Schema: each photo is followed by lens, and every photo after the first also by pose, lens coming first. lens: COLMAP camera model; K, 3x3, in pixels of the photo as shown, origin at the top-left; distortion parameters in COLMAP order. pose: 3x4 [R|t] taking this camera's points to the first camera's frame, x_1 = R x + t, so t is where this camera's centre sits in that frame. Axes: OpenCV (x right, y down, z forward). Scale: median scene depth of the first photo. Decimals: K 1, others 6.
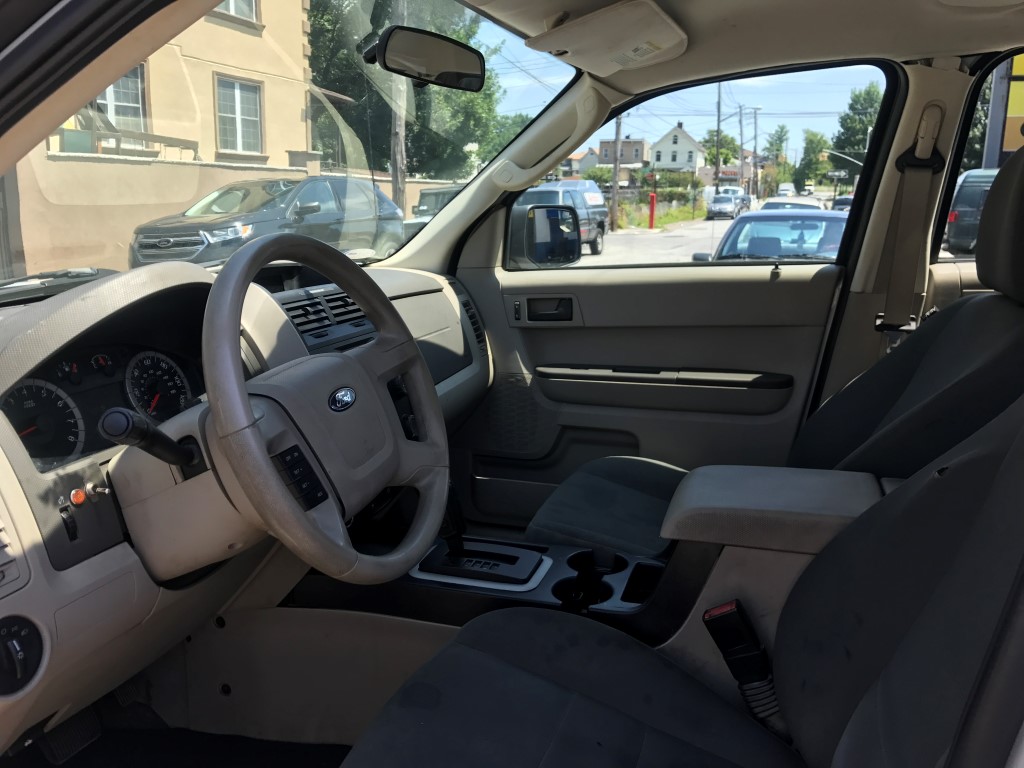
lens RADIAL K [[848.3, 0, 512.0], [0, 848.3, 384.0], [0, 0, 1]] dist [0.010252, -0.016868]
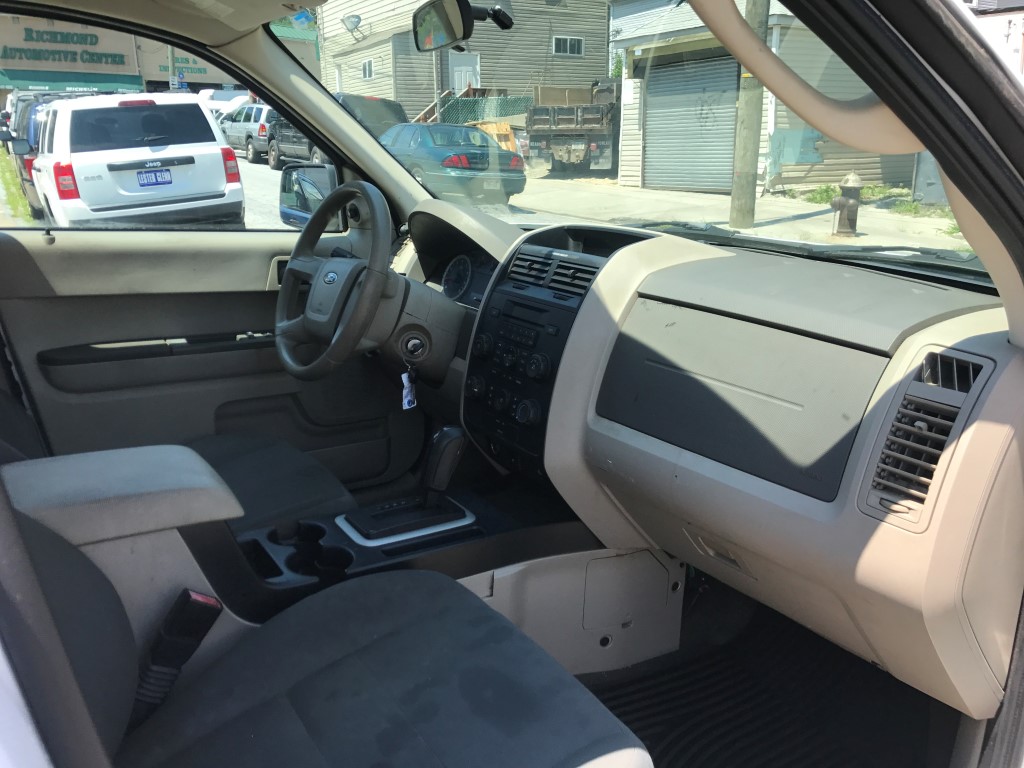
lens RADIAL K [[830.4, 0, 490.3], [0, 830.4, 379.5], [0, 0, 1]] dist [0.028942, -0.017901]
pose [[-0.641589, 0.192832, -0.742414, 0.033271], [-0.174451, 0.905837, 0.386038, -0.018920], [0.746947, 0.377193, -0.547536, 0.083733]]
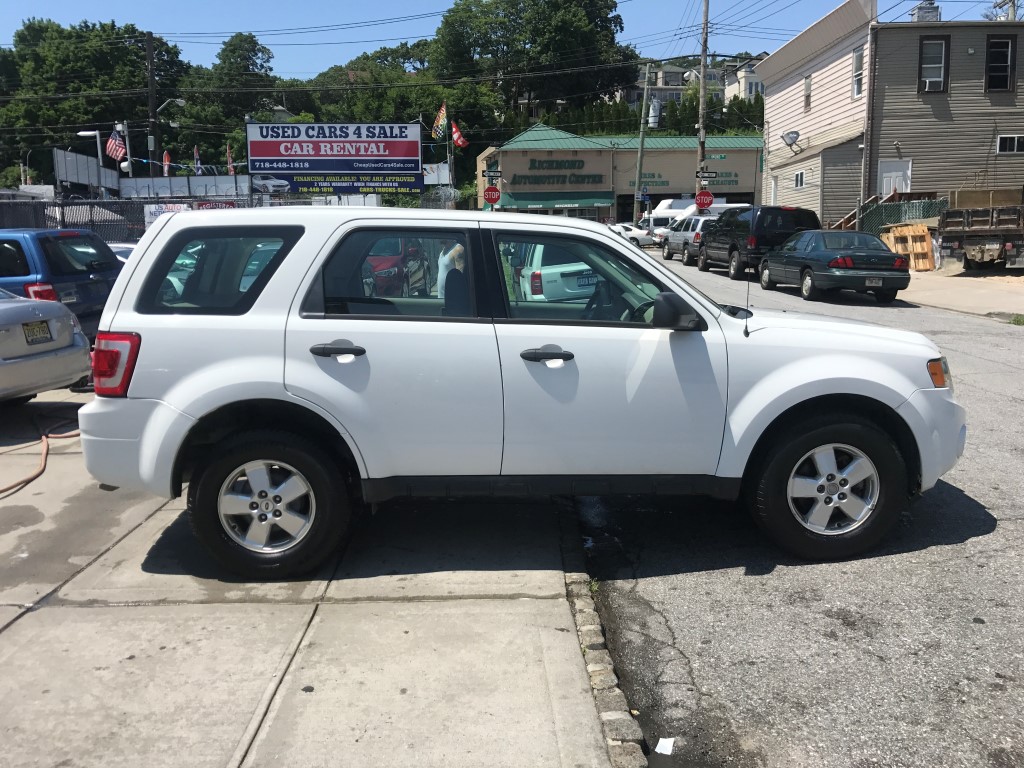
lens RADIAL K [[820.5, 0, 509.9], [0, 820.5, 405.3], [0, 0, 1]] dist [0.016173, -0.000376]
pose [[-0.932332, 0.071566, -0.354451, 0.089586], [-0.071238, 0.924658, 0.374076, -0.056112], [0.354517, 0.374013, -0.856990, 0.222874]]
